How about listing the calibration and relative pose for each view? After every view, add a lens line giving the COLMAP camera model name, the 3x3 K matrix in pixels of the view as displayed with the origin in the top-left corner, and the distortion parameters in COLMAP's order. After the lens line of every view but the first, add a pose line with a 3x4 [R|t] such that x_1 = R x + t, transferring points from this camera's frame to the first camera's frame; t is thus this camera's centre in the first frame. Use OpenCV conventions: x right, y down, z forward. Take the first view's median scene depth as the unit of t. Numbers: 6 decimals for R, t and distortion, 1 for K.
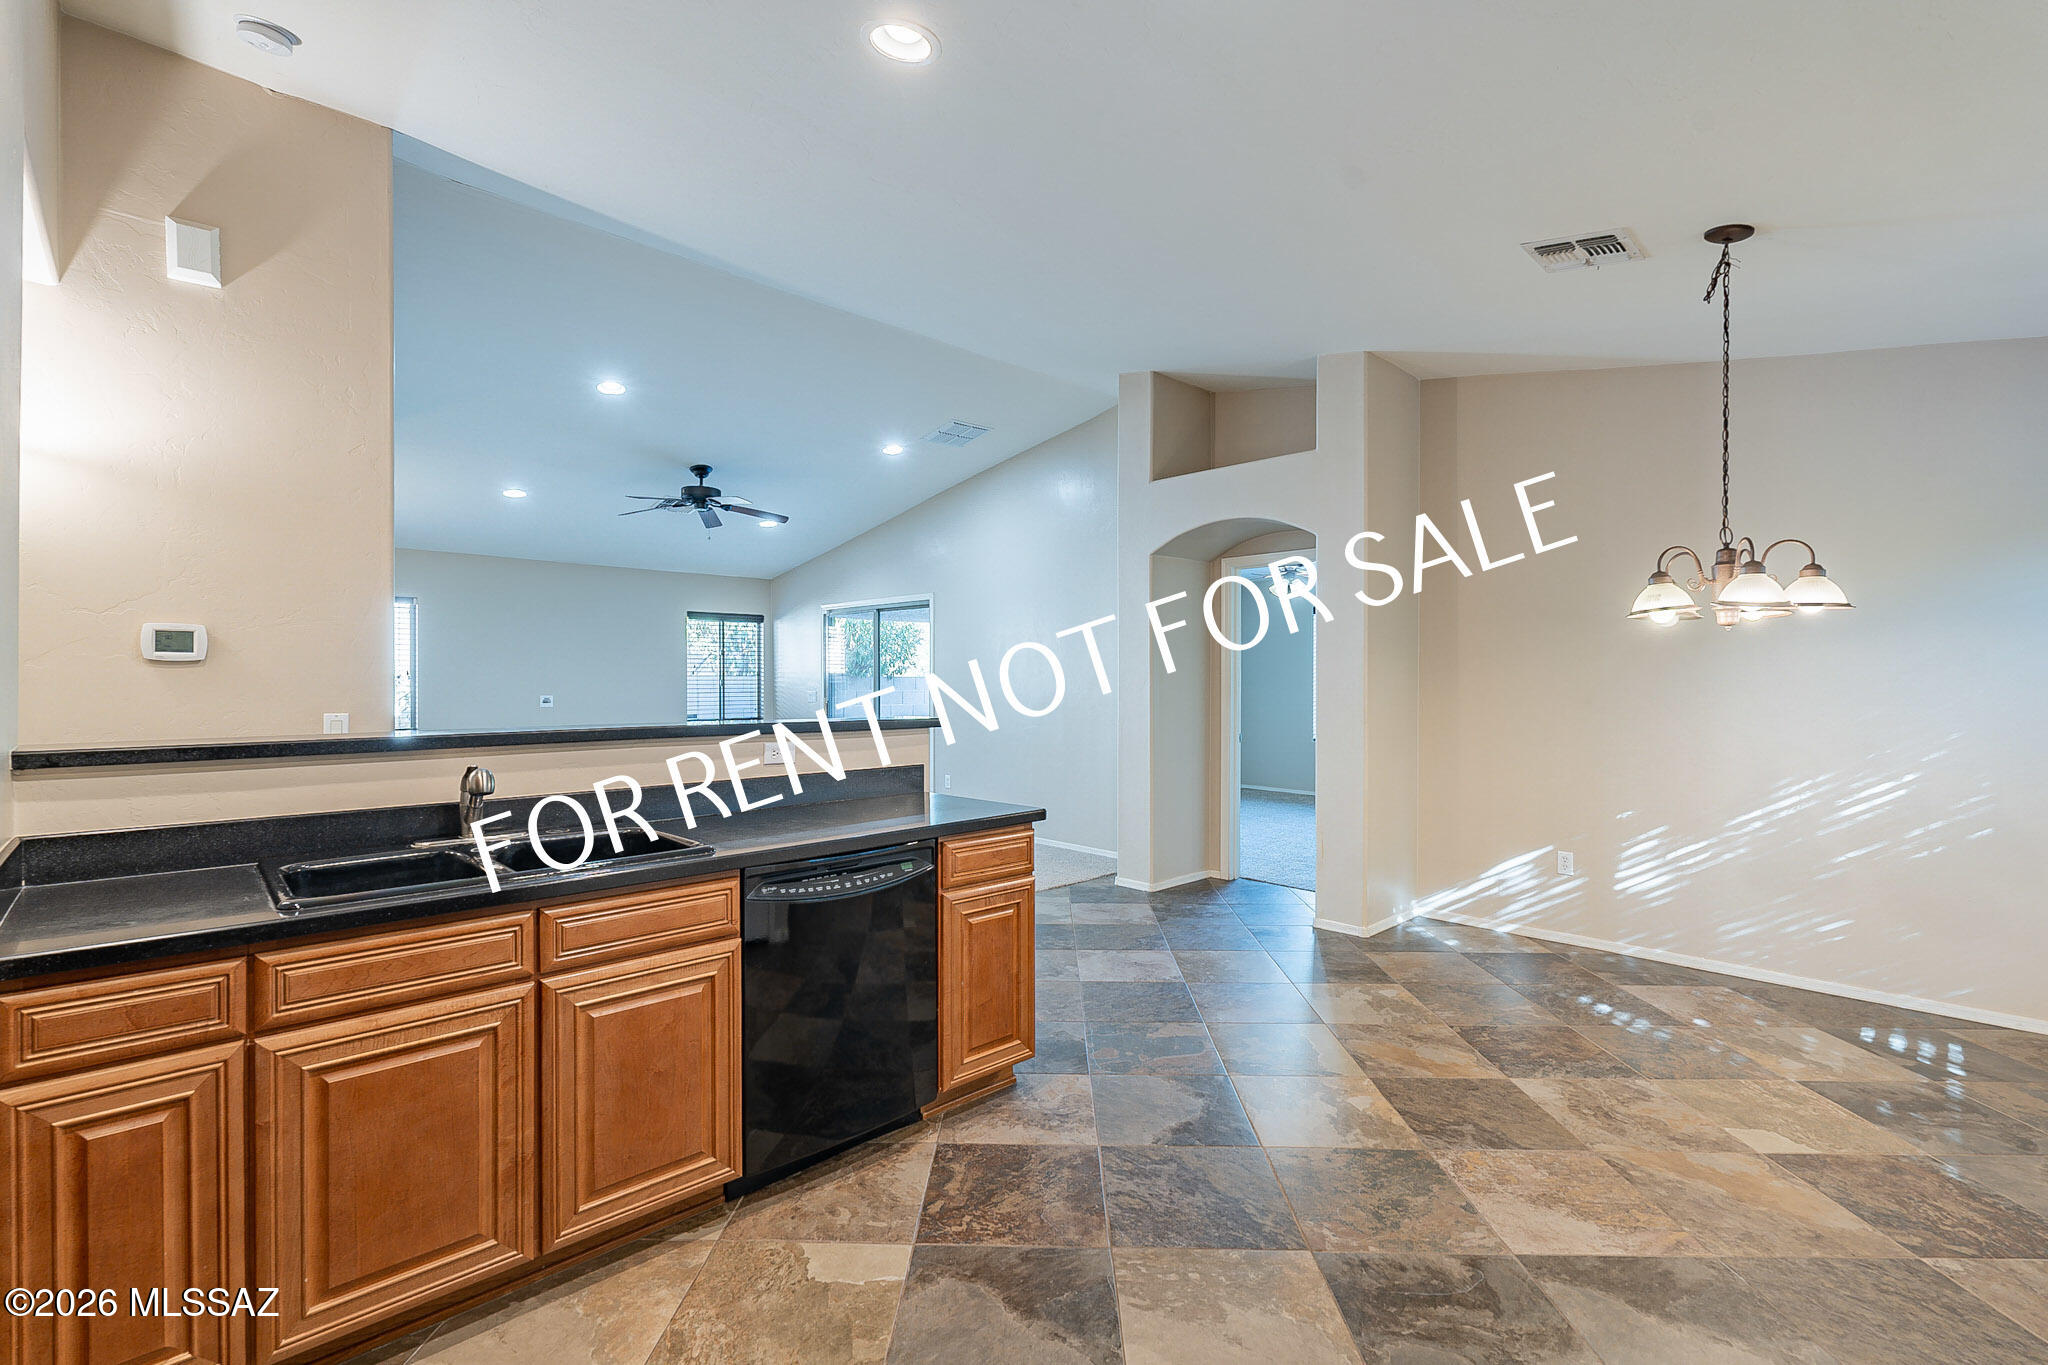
lens RADIAL K [[896.3, 0, 1024.9], [0, 896.3, 686.3], [0, 0, 1]] dist [-0.001958, 0.000004]
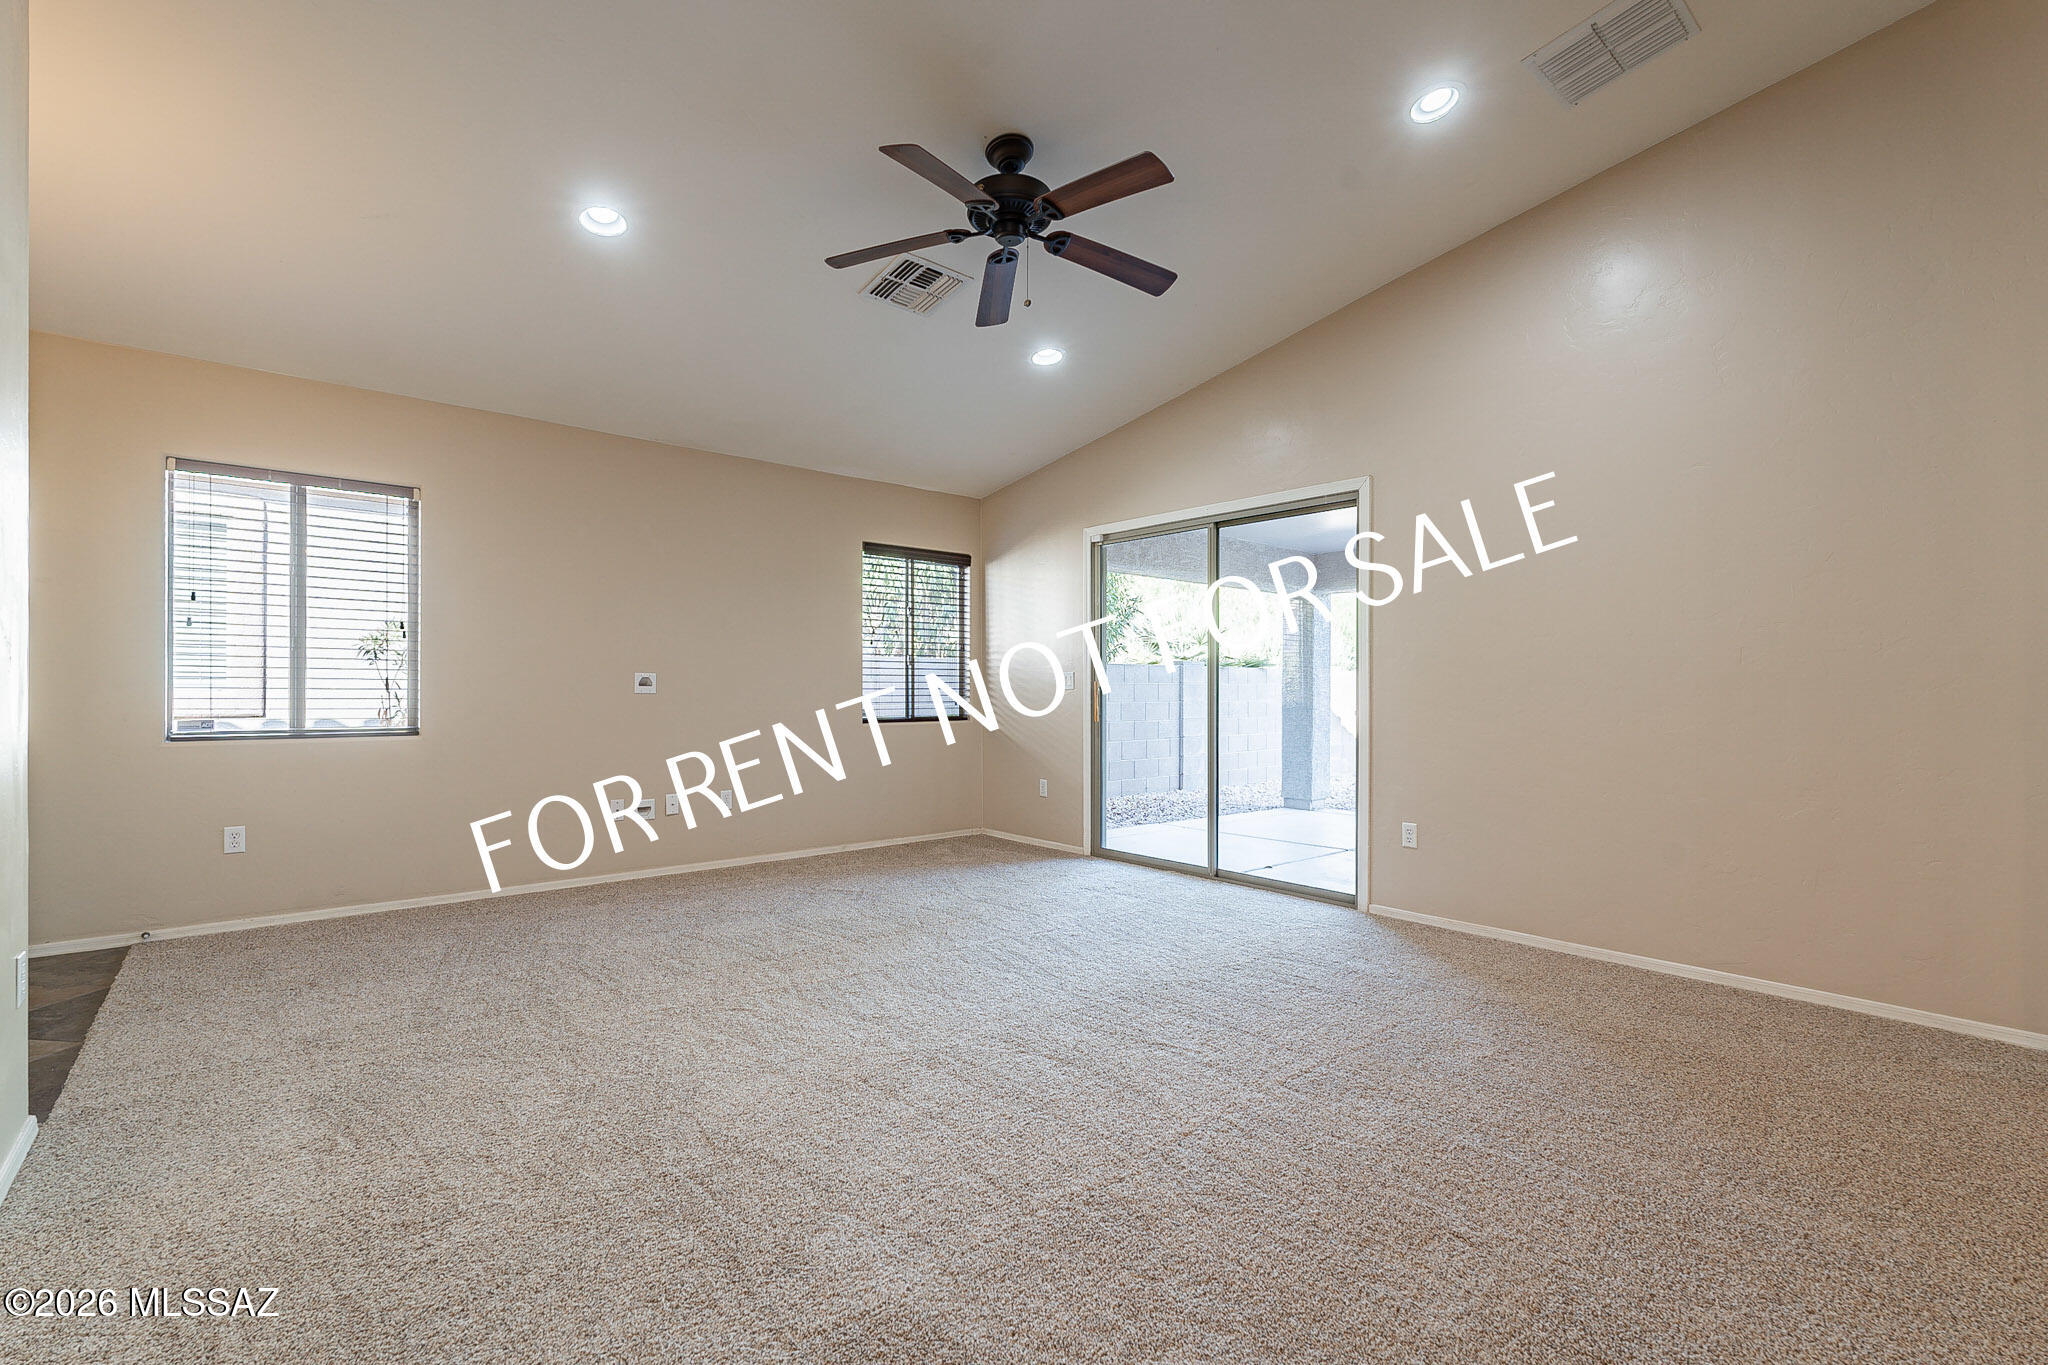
lens RADIAL K [[896.3, 0, 1022.2], [0, 896.3, 682.8], [0, 0, 1]] dist [-0.001958, 0.000004]
pose [[0.998383, 0.002137, -0.056804, -0.325303], [-0.002900, 0.999907, -0.013337, 0.029485], [0.056771, 0.013480, 0.998296, 0.549972]]
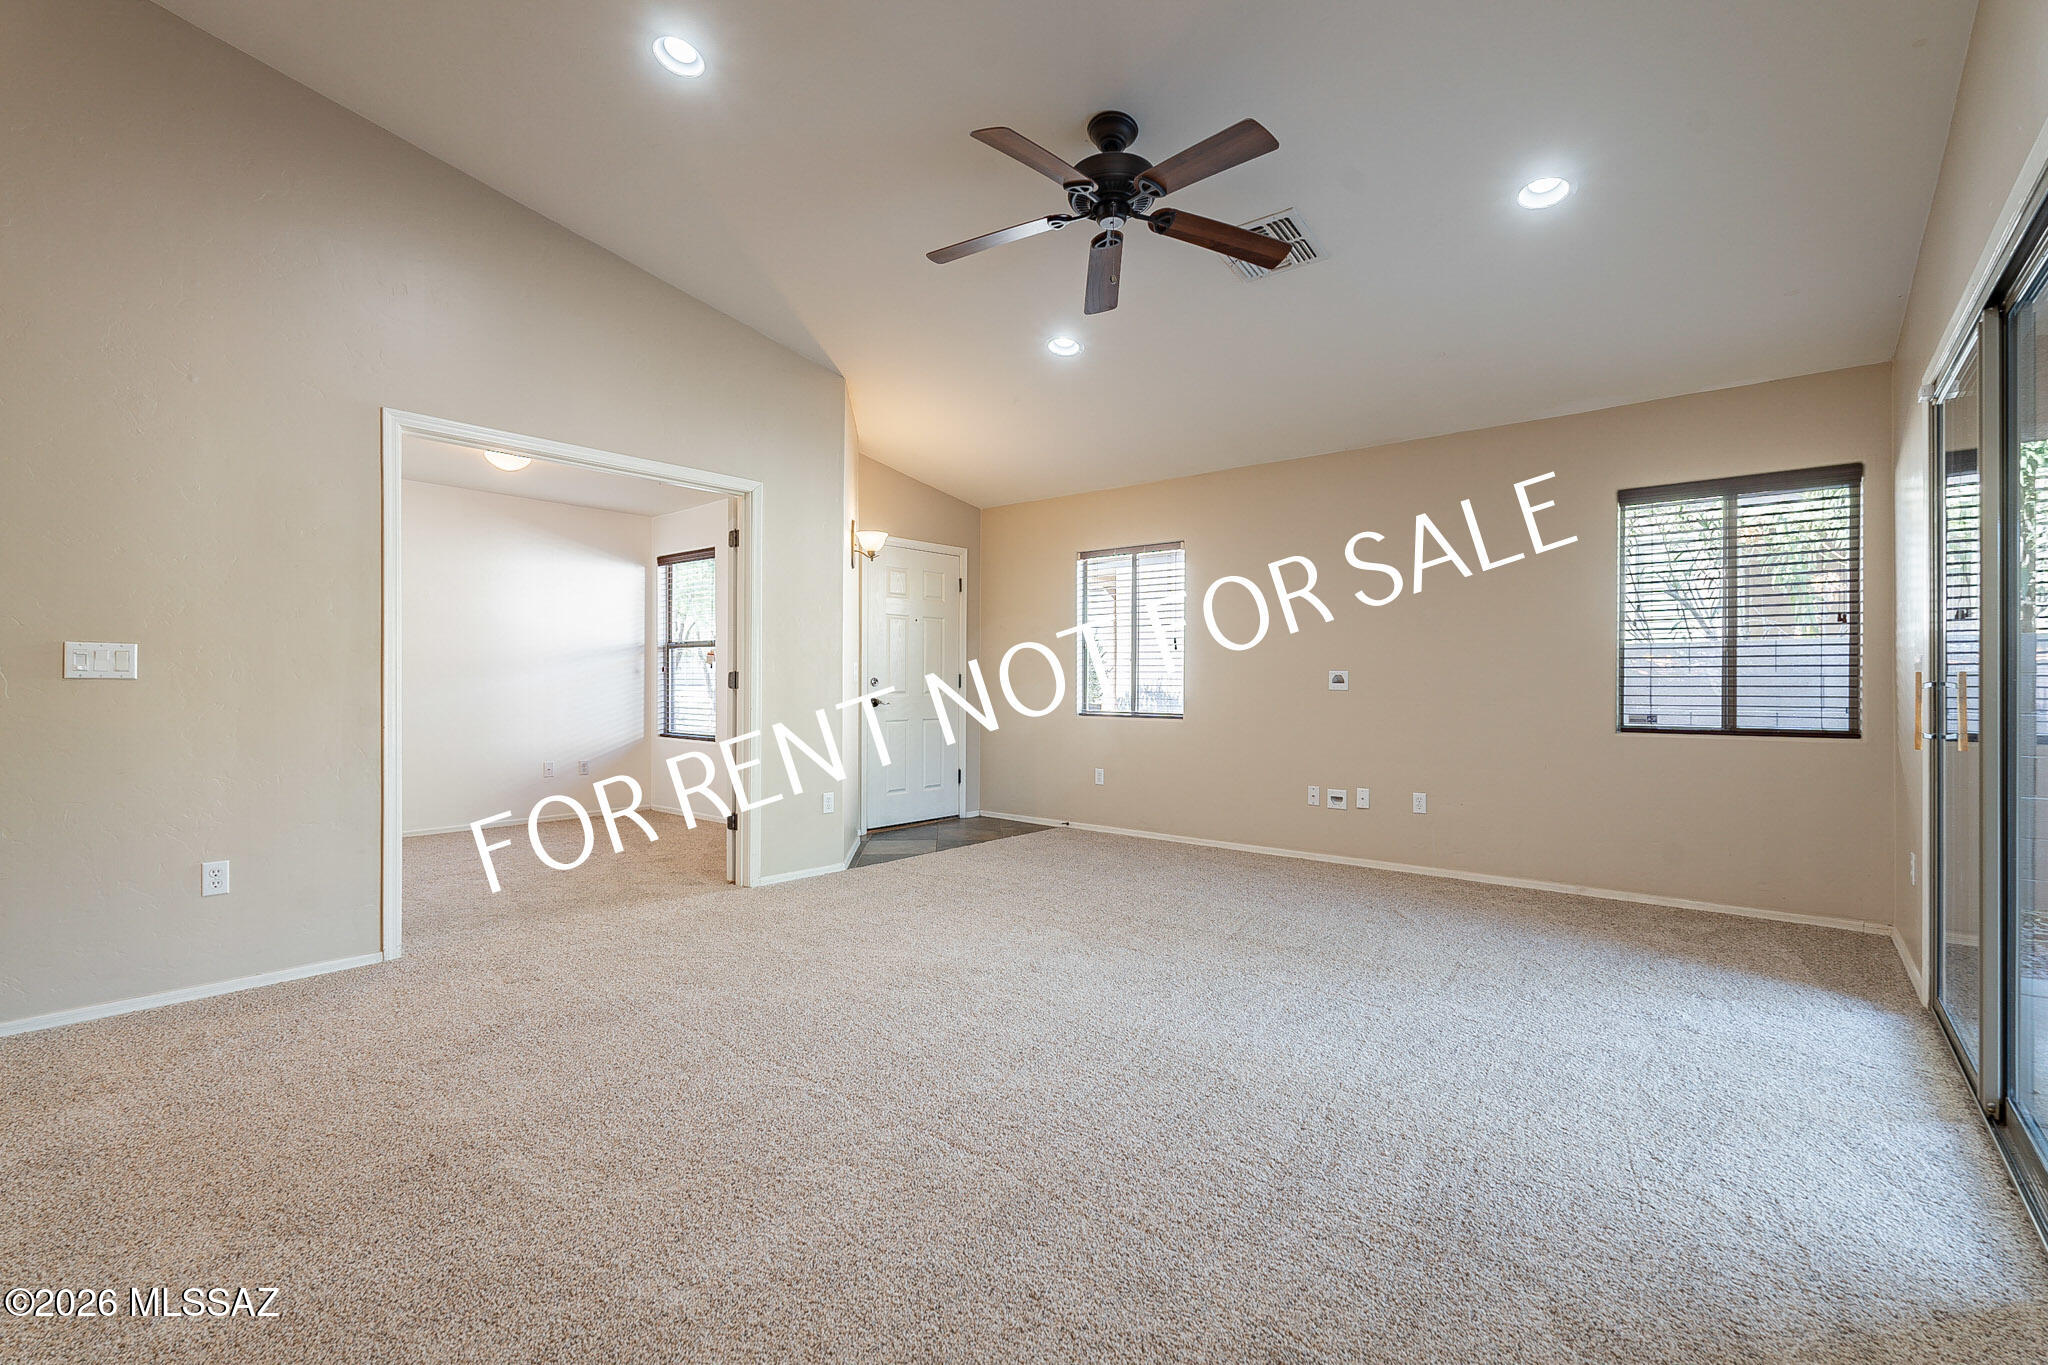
lens RADIAL K [[896.3, 0, 1030.2], [0, 896.3, 682.7], [0, 0, 1]] dist [-0.001958, 0.000004]
pose [[0.118212, -0.000356, -0.992988, 0.064189], [-0.008515, 0.999963, -0.001372, 0.026121], [0.992952, 0.008617, 0.118205, 0.902304]]
